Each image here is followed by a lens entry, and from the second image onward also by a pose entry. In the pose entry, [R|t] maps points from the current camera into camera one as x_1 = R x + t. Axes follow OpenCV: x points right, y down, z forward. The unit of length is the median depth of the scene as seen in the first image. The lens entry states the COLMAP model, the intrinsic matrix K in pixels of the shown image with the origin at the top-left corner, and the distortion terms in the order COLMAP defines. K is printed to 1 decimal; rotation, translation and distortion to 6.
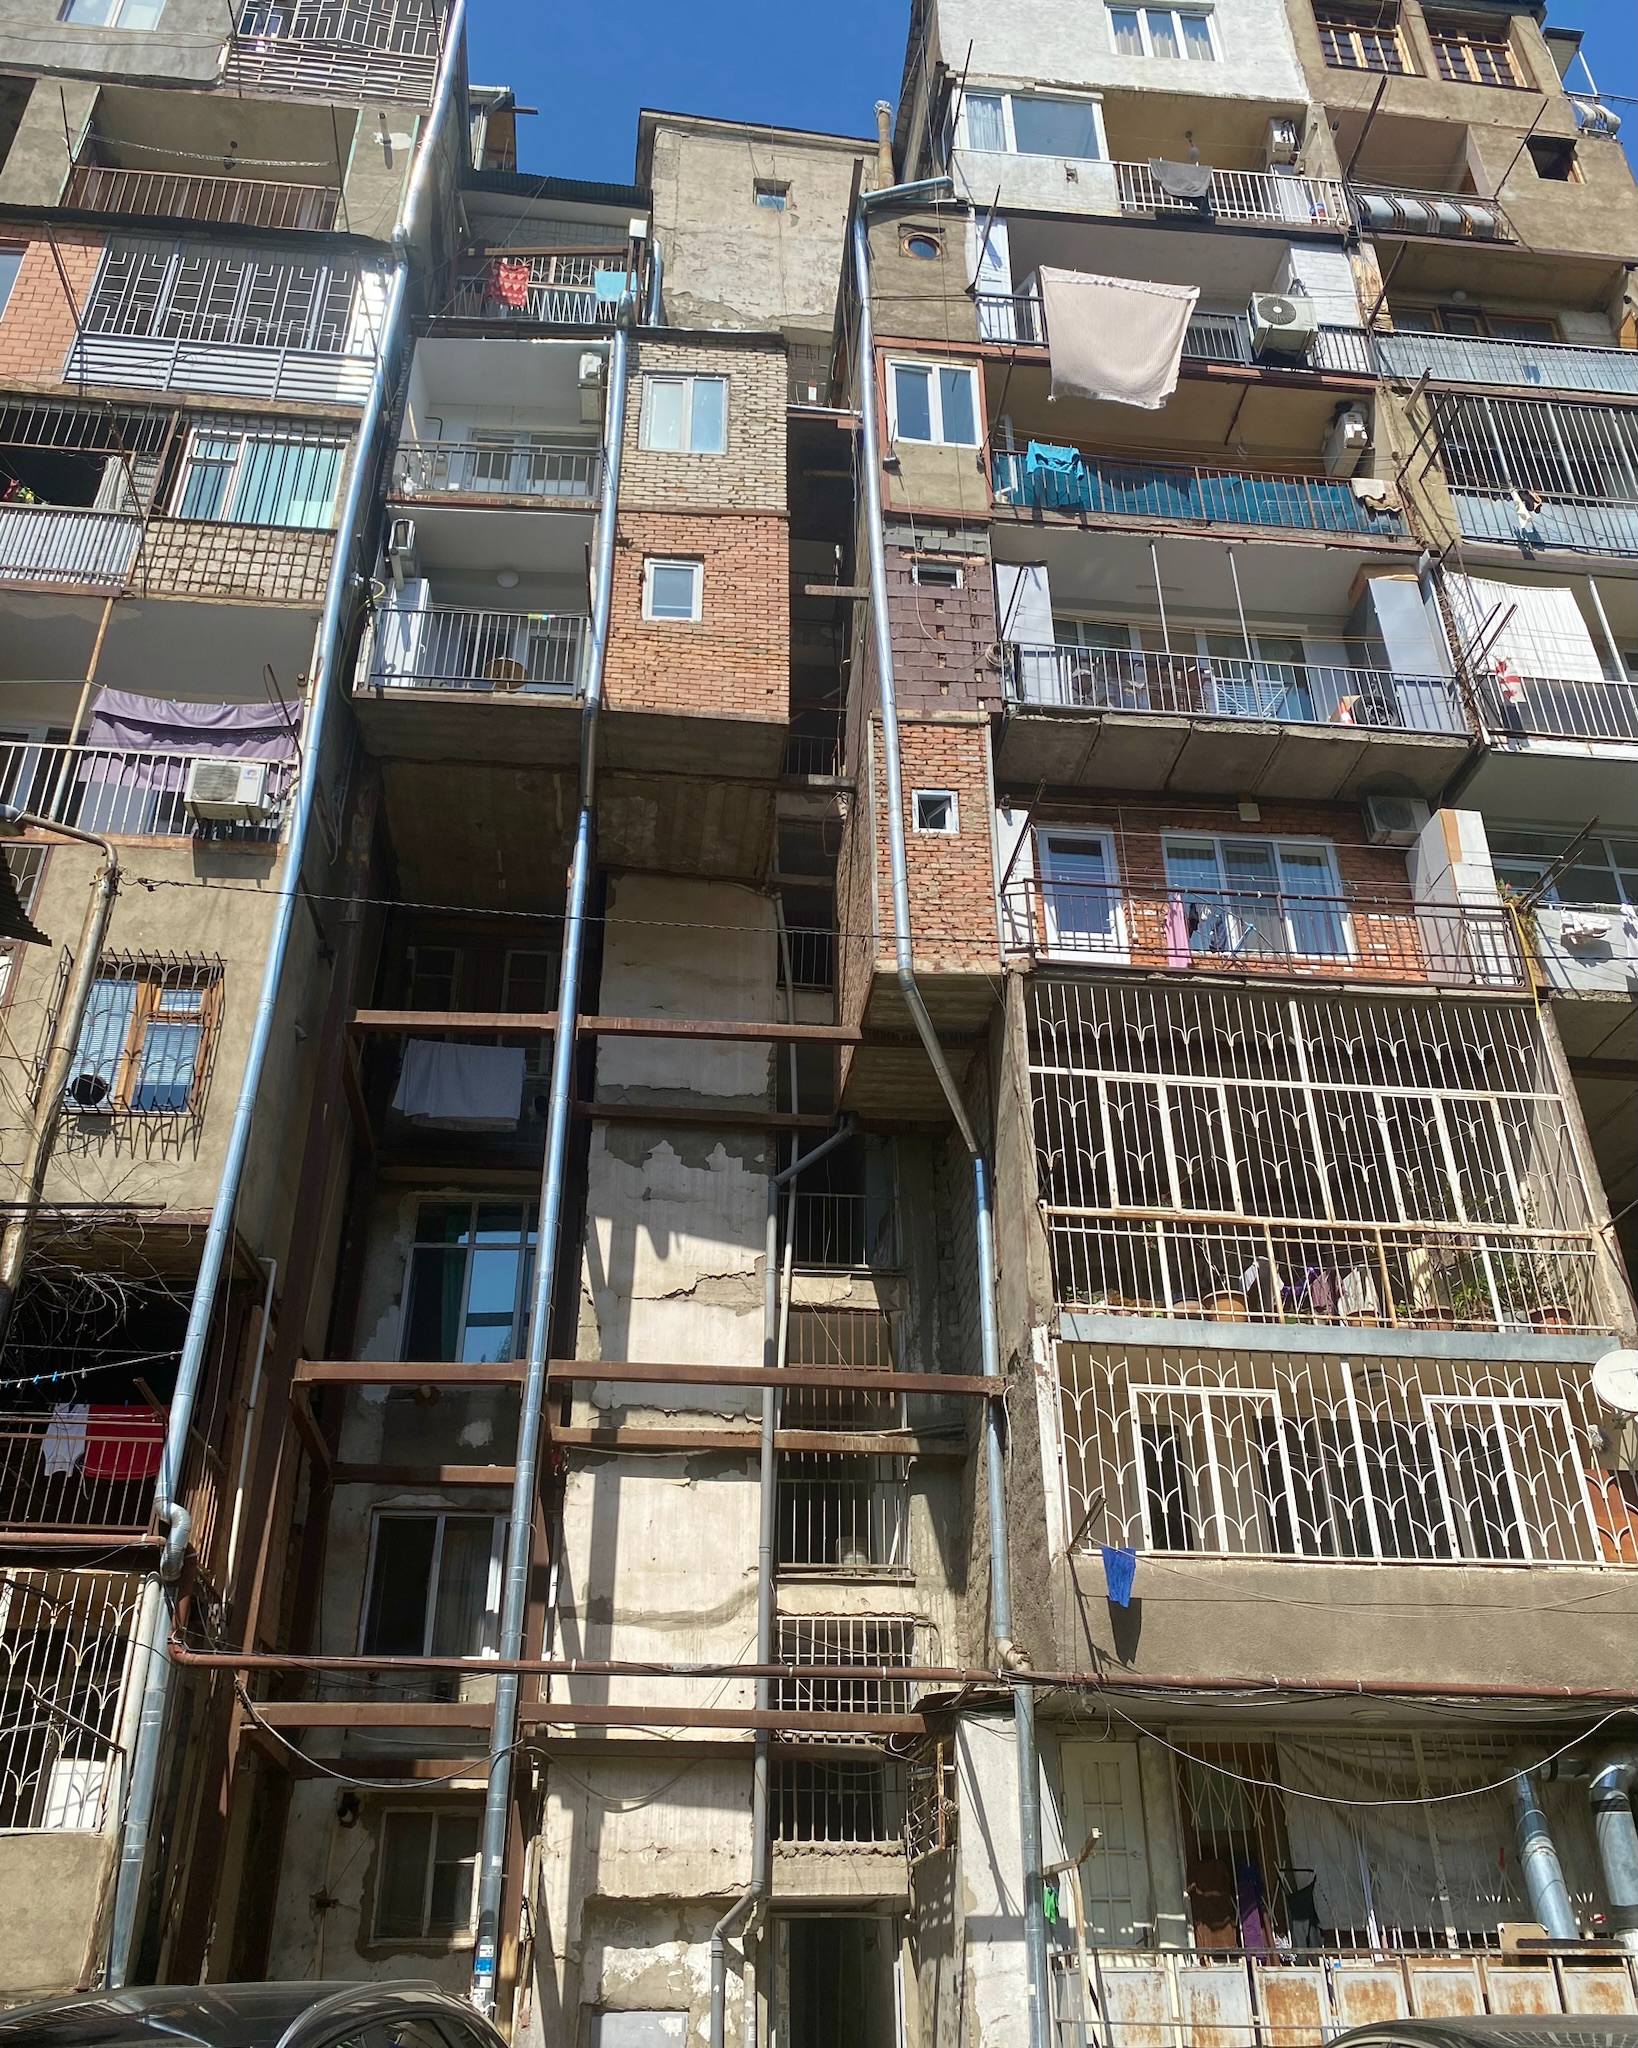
lens RADIAL K [[1628.6, 0, 724.4], [0, 1628.6, 1020.8], [0, 0, 1]] dist [-0.096265, 0.065470]
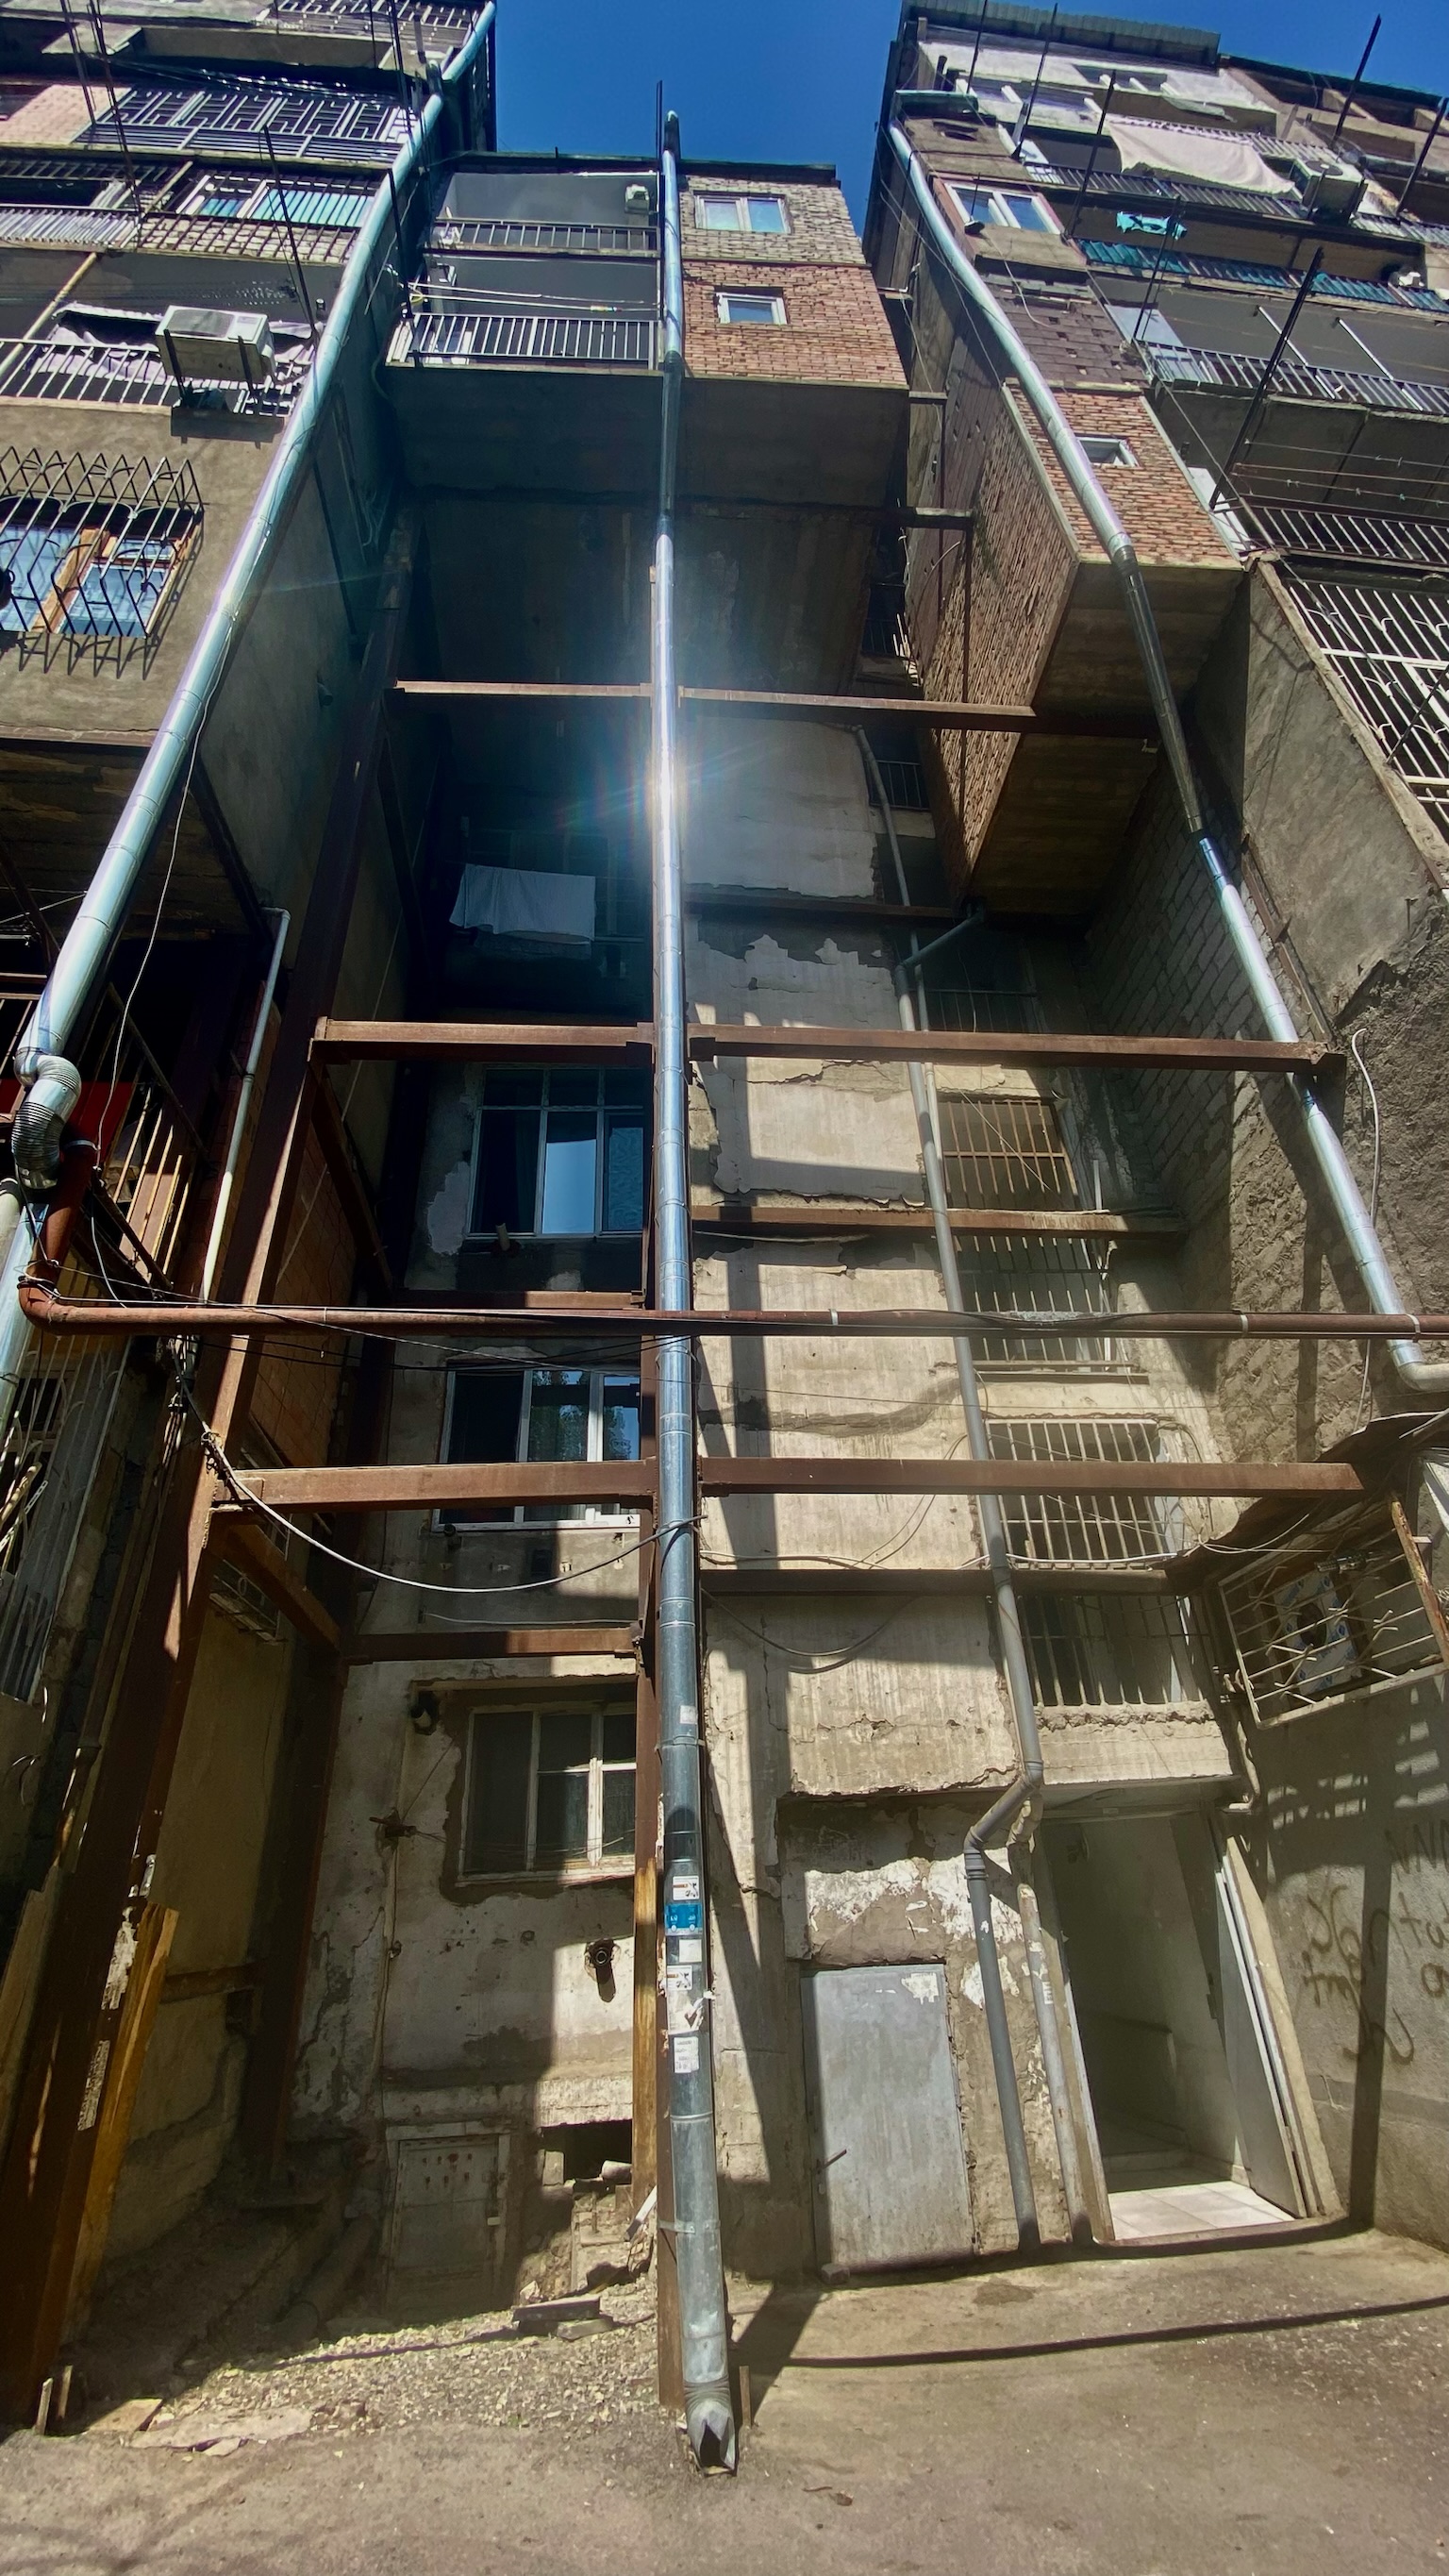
lens RADIAL K [[1077.2, 0, 681.8], [0, 1077.2, 1287.0], [0, 0, 1]] dist [0.000912, -0.033334]
pose [[0.999296, -0.037458, 0.002183, -0.109797], [0.037381, 0.998892, 0.028603, 0.294687], [-0.003252, -0.028501, 0.999588, 0.506411]]
